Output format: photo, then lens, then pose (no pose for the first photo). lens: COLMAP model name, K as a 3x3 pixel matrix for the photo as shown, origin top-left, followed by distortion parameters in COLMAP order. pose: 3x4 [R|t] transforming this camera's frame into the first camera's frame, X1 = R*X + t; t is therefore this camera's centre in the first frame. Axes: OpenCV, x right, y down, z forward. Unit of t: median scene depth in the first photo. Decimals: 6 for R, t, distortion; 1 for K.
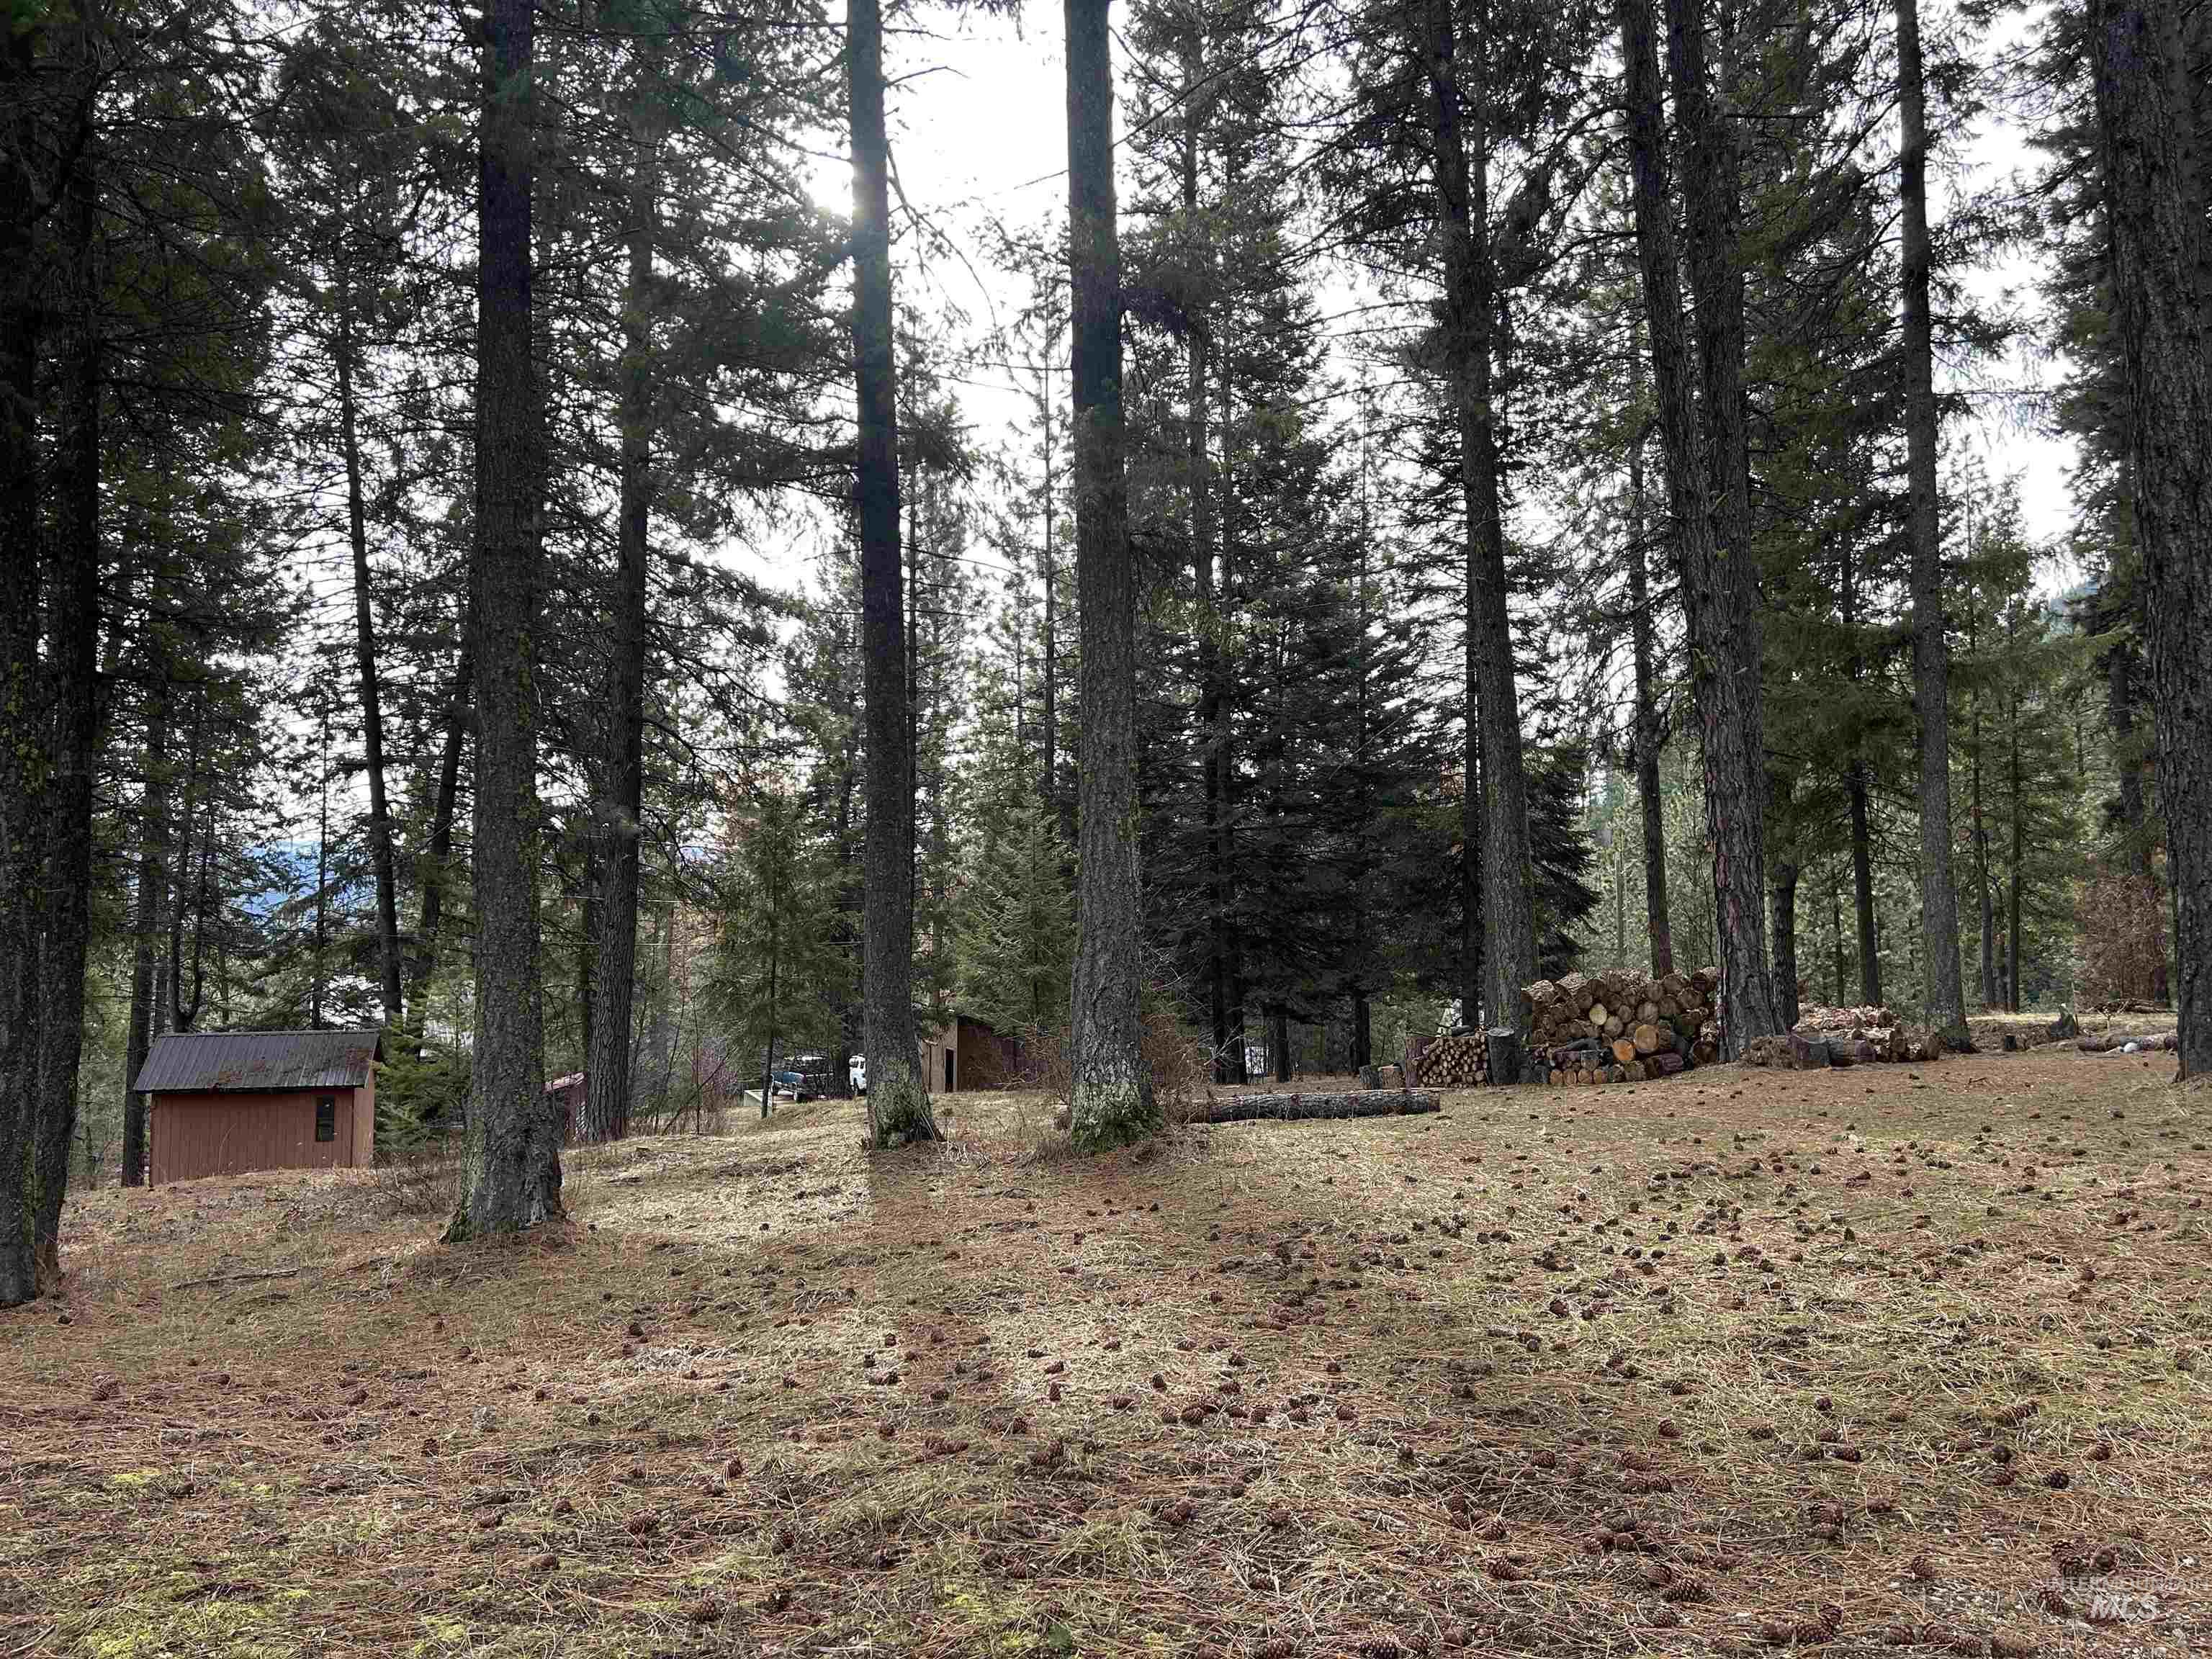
lens RADIAL K [[1656.9, 0, 1103.3], [0, 1656.9, 836.6], [0, 0, 1]] dist [0.067351, -0.072841]
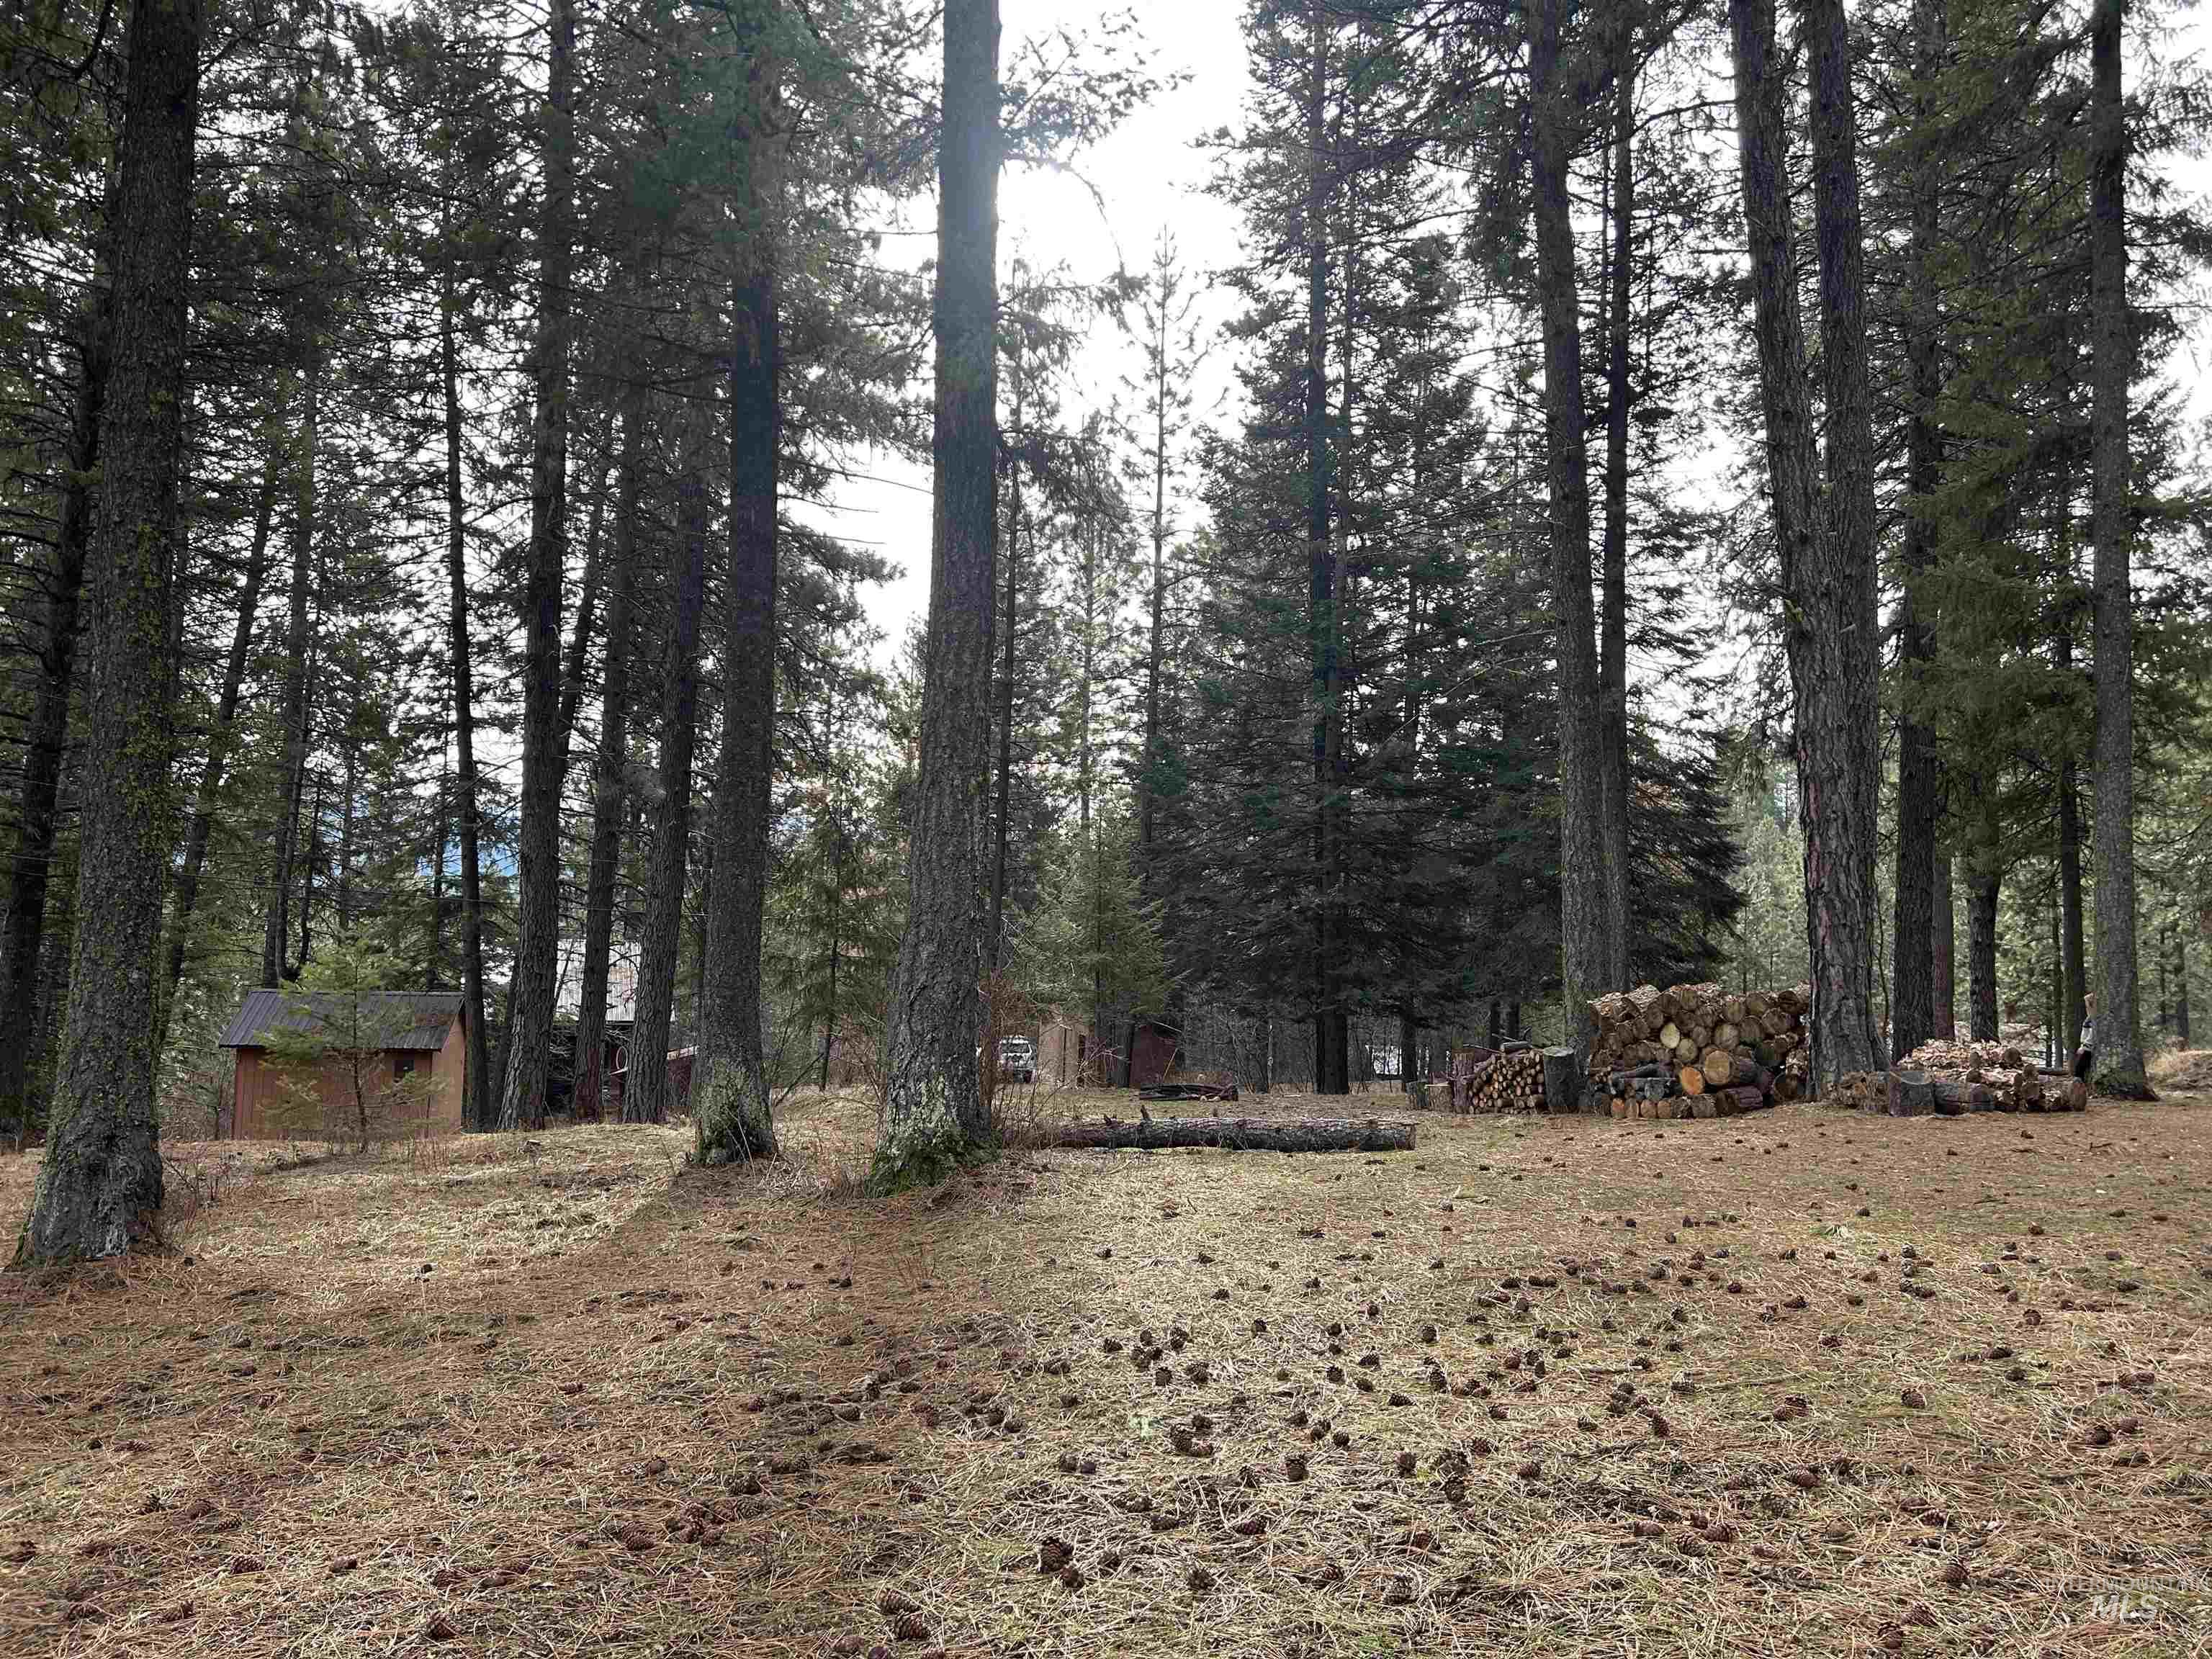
lens RADIAL K [[1656.9, 0, 1107.9], [0, 1656.9, 823.9], [0, 0, 1]] dist [0.067351, -0.072841]
pose [[0.992375, 0.026818, -0.120301, 0.106312], [-0.026664, 0.999640, 0.002897, 0.004188], [0.120335, 0.000333, 0.992733, 0.118003]]
